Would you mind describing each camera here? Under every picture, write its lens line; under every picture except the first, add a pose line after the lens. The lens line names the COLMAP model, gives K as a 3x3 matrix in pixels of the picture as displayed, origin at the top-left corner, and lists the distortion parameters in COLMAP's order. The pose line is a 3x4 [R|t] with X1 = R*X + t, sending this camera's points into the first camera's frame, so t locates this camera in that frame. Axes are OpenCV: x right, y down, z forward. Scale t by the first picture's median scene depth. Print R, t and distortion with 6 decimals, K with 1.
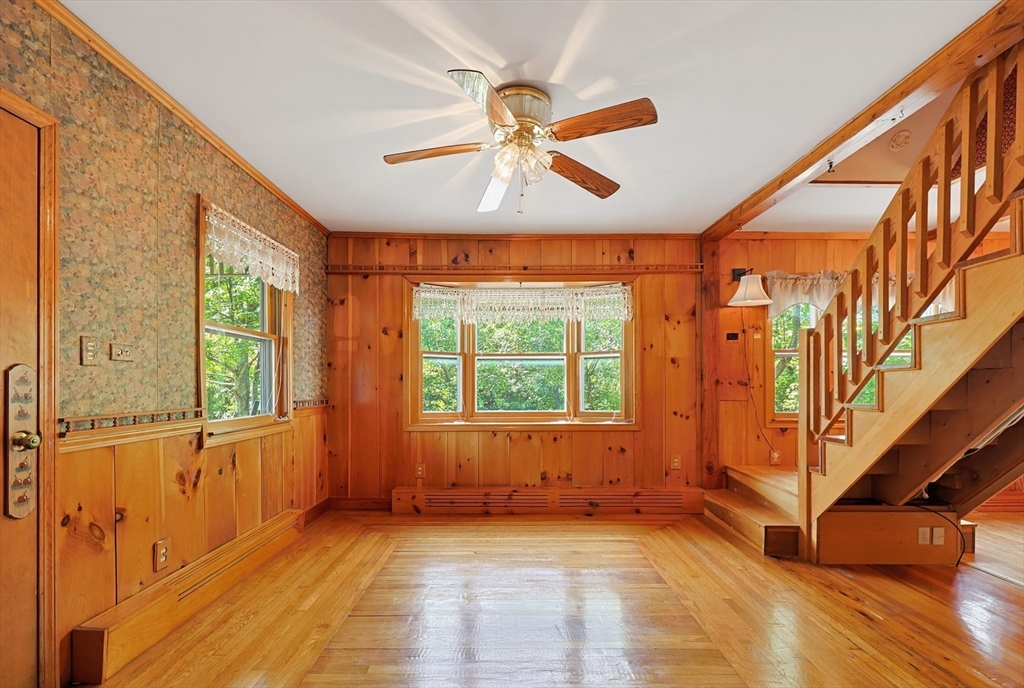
lens RADIAL K [[455.3, 0, 510.4], [0, 455.3, 385.9], [0, 0, 1]] dist [0.001213, 0.000116]
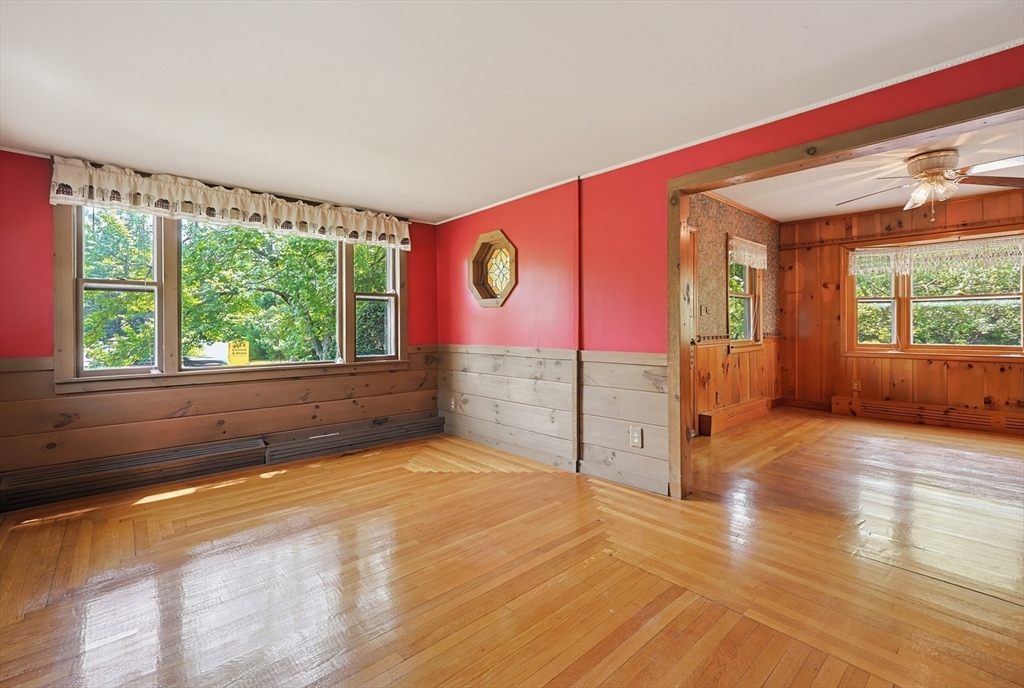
lens RADIAL K [[446.6, 0, 509.7], [0, 446.6, 324.8], [0, 0, 1]] dist [-0.000740, -0.000277]
pose [[0.666528, -0.003061, -0.745474, 0.112354], [0.002304, 0.999995, -0.002046, 0.004050], [0.745476, -0.000354, 0.666532, -0.689659]]
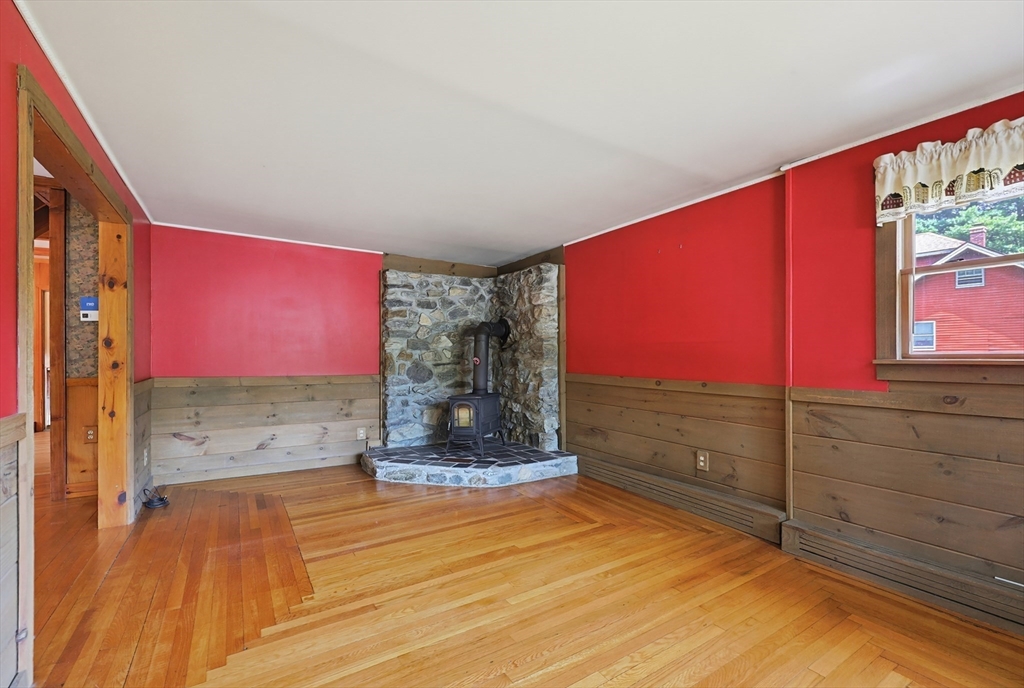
lens RADIAL K [[445.7, 0, 516.6], [0, 445.7, 357.0], [0, 0, 1]] dist [0.010762, 0.000063]
pose [[-0.545157, -0.002184, 0.838331, -0.779238], [0.002860, 0.999986, 0.004466, 0.004530], [-0.838329, 0.004832, -0.545143, -0.152410]]
